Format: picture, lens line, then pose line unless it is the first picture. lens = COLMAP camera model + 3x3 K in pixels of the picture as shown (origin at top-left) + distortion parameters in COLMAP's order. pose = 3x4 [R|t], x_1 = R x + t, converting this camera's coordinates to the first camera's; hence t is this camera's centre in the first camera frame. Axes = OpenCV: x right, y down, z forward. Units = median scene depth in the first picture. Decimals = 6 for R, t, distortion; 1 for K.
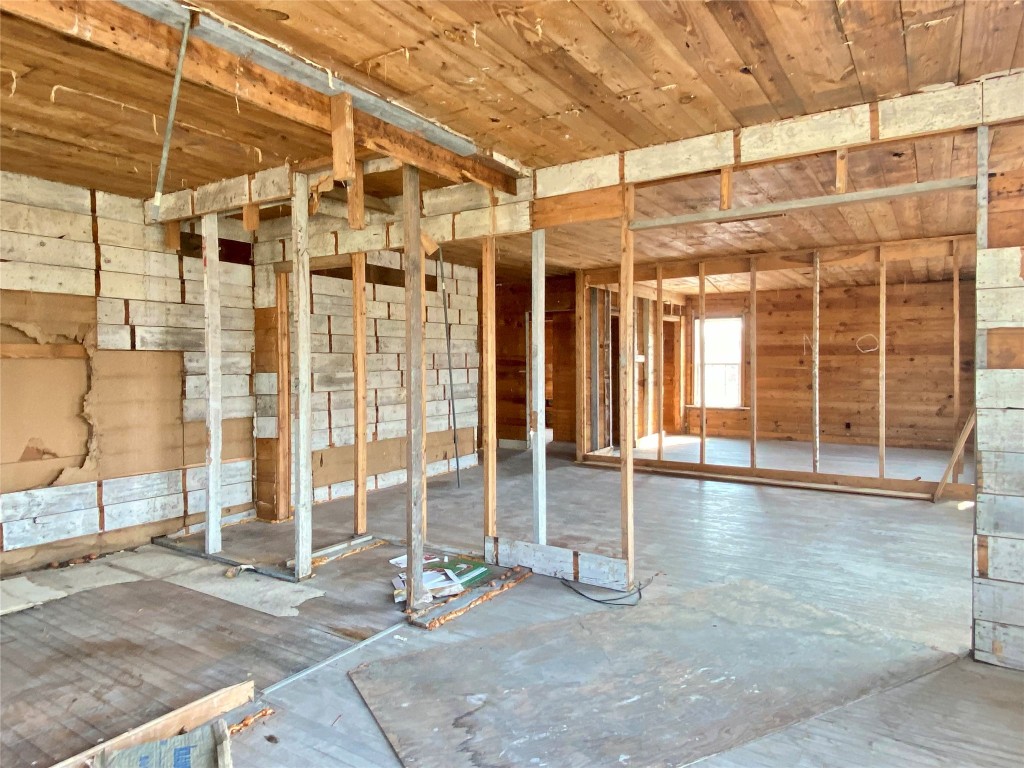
lens RADIAL K [[652.3, 0, 508.8], [0, 652.3, 377.6], [0, 0, 1]] dist [0.018755, -0.003642]
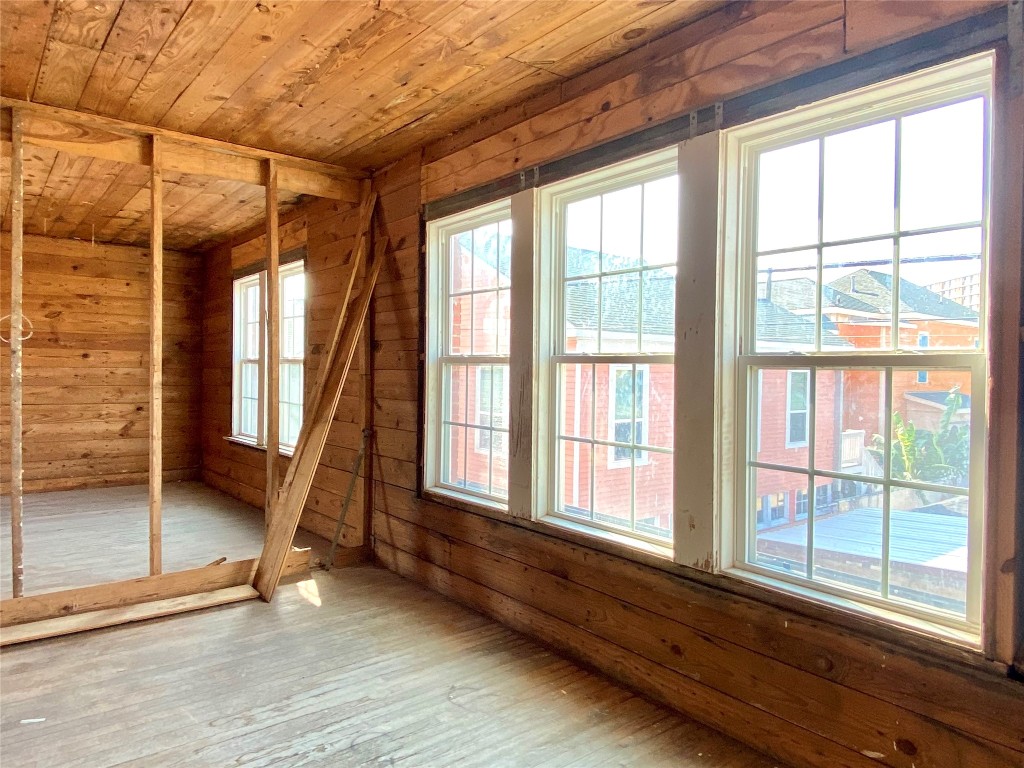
lens RADIAL K [[652.3, 0, 510.7], [0, 652.3, 374.9], [0, 0, 1]] dist [0.018755, -0.003642]
pose [[0.285709, -0.001263, 0.958316, 0.098274], [0.010368, 0.999945, -0.001773, -0.002477], [-0.958260, 0.010443, 0.285706, 0.397142]]
